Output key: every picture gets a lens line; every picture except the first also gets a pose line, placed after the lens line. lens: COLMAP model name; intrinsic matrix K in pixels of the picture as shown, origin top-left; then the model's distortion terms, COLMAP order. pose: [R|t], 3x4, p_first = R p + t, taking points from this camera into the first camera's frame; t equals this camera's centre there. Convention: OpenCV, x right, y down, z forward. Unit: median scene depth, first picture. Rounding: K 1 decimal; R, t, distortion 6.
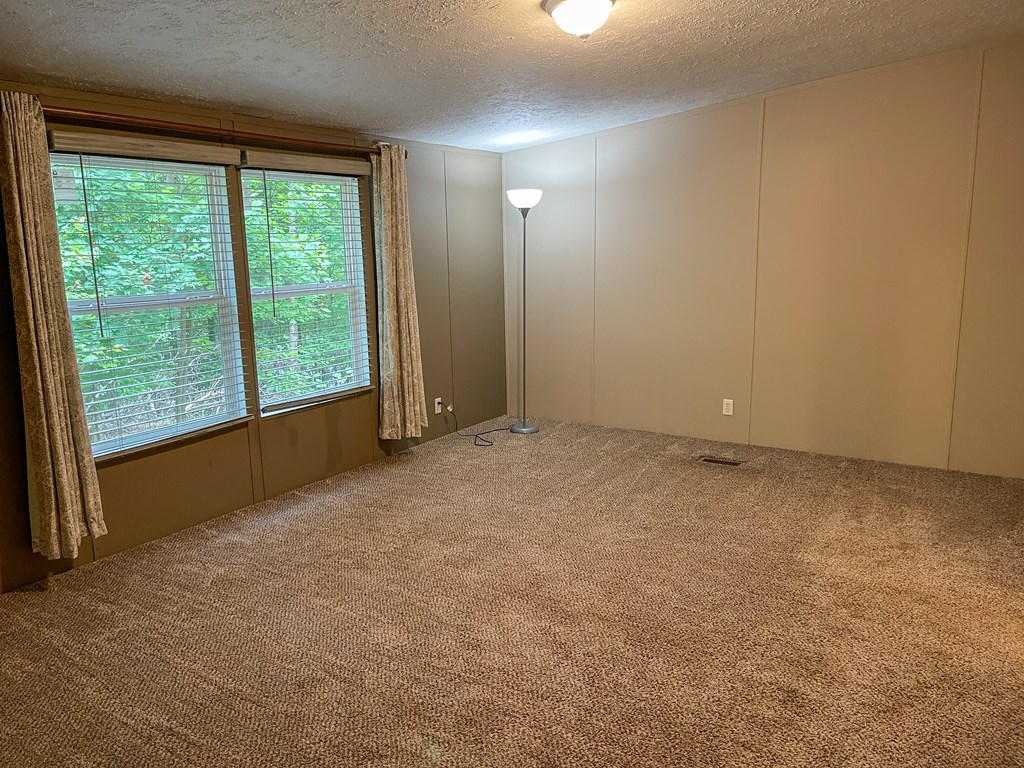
lens RADIAL K [[771.4, 0, 507.1], [0, 771.4, 387.3], [0, 0, 1]] dist [0.003203, -0.023468]
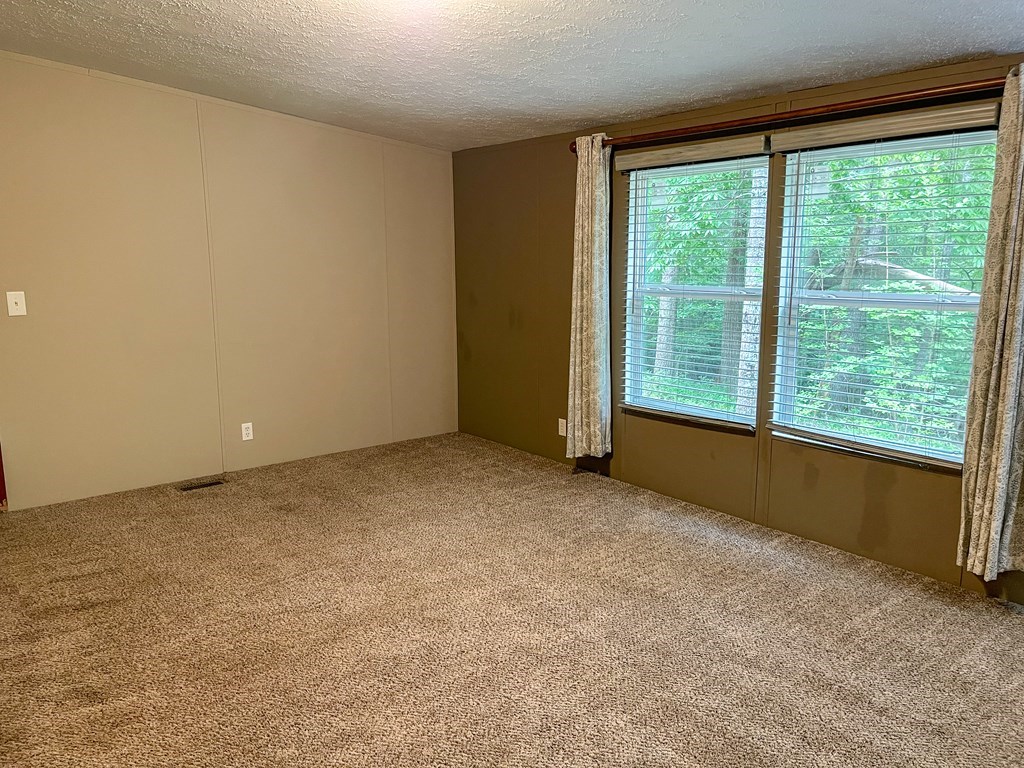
lens RADIAL K [[771.4, 0, 506.1], [0, 771.4, 379.3], [0, 0, 1]] dist [0.003203, -0.023468]
pose [[-0.317506, 0.172307, -0.932470, 0.632980], [-0.172454, 0.956461, 0.235461, -0.189201], [0.932443, 0.235569, -0.273967, 1.004502]]
